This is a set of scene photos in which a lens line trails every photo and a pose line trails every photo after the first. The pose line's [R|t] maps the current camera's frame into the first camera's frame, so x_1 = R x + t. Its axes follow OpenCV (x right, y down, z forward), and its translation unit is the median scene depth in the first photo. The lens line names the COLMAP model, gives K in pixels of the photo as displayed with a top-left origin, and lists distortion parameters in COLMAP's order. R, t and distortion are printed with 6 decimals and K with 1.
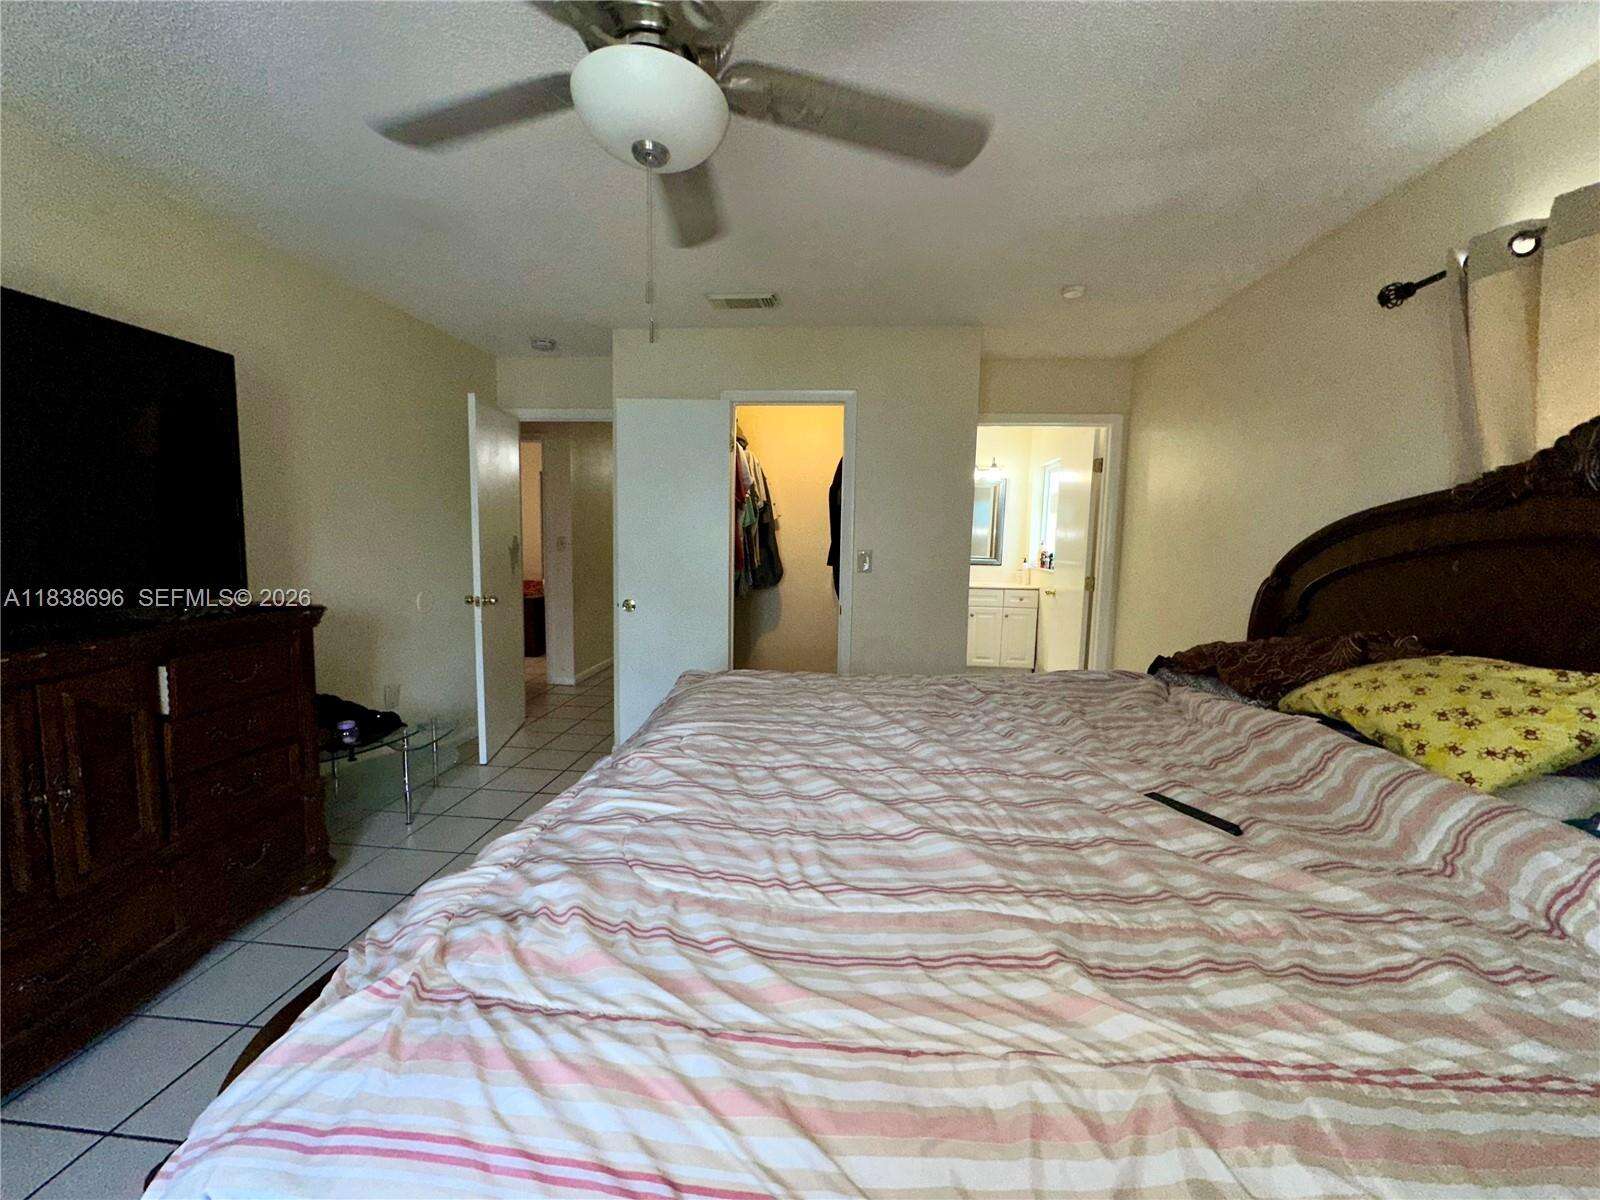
lens RADIAL K [[635.1, 0, 800.0], [0, 635.1, 600.0], [0, 0, 1]] dist [-0.001785, -0.000018]
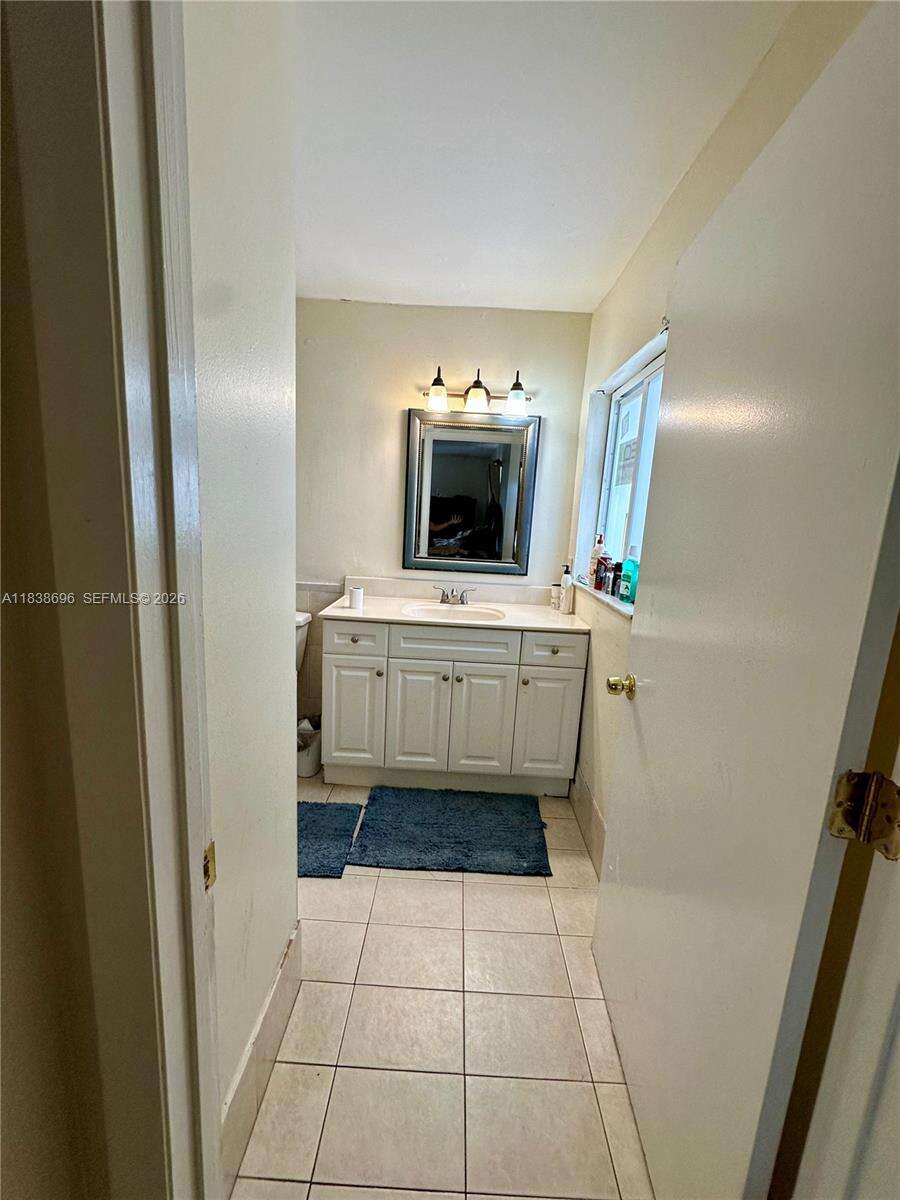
lens RADIAL K [[476.3, 0, 450.1], [0, 476.3, 598.7], [0, 0, 1]] dist [-0.001785, -0.000018]
pose [[0.996126, 0.021870, 0.085179, 0.233950], [-0.027738, 0.997277, 0.068337, -0.066673], [-0.083453, -0.070435, 0.994019, 0.637760]]
